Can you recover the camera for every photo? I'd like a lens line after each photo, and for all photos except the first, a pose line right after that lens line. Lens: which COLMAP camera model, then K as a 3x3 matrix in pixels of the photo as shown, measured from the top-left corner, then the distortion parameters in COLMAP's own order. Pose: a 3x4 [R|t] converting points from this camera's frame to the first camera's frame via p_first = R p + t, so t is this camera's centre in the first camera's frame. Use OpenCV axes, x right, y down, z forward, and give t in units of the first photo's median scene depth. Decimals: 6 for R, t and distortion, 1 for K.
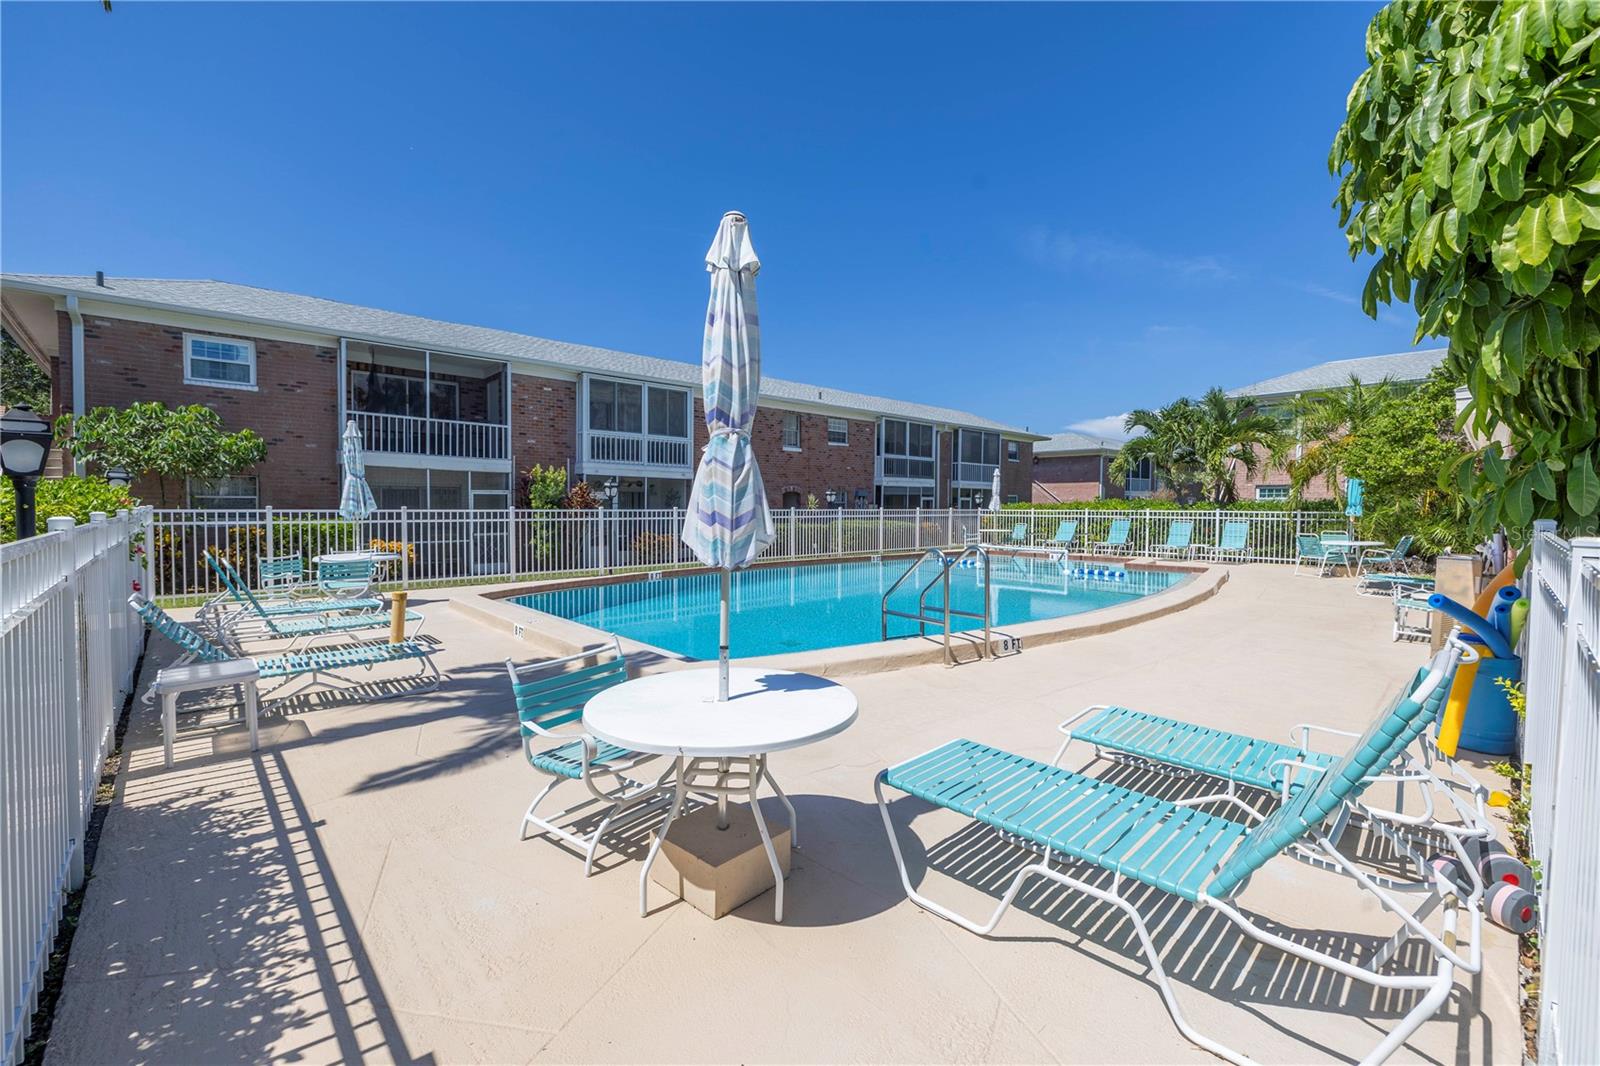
lens RADIAL K [[681.5, 0, 800.0], [0, 681.5, 533.0], [0, 0, 1]] dist [0.008894, -0.000072]
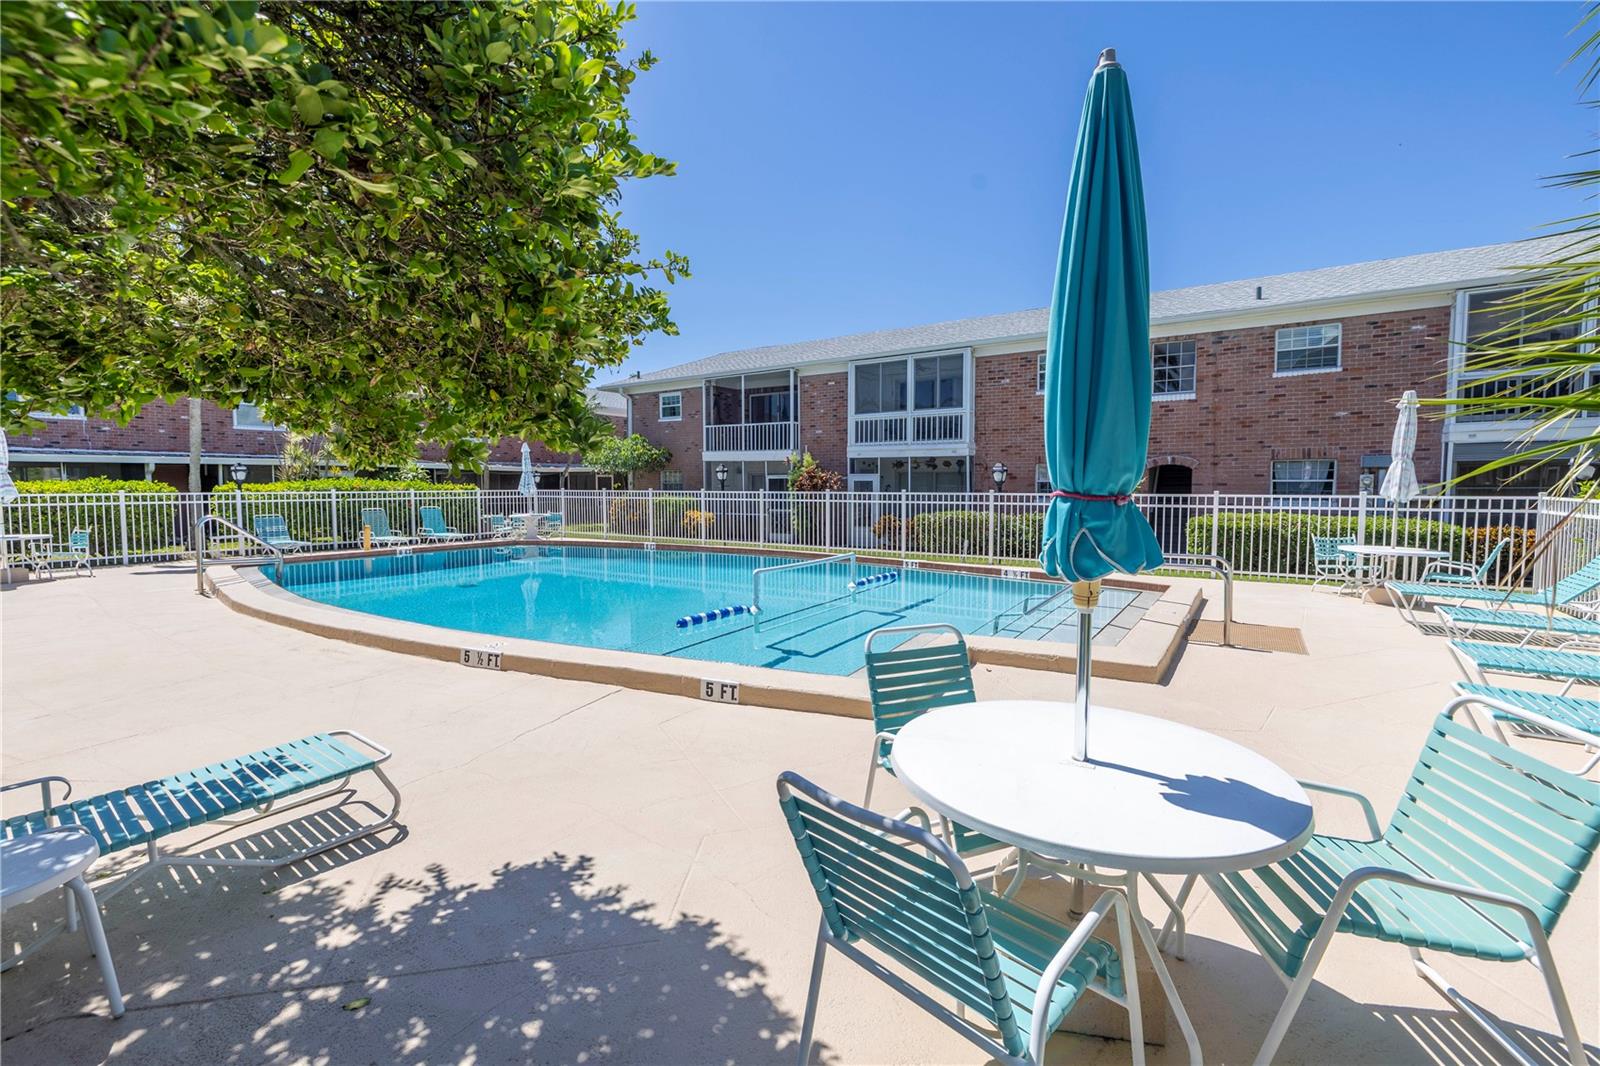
lens RADIAL K [[681.5, 0, 800.0], [0, 681.5, 533.0], [0, 0, 1]] dist [0.008894, -0.000072]
pose [[0.220620, 0.061490, -0.973420, 0.643674], [-0.041098, 0.997711, 0.053710, -0.022877], [0.974494, 0.028156, 0.222642, 0.645971]]
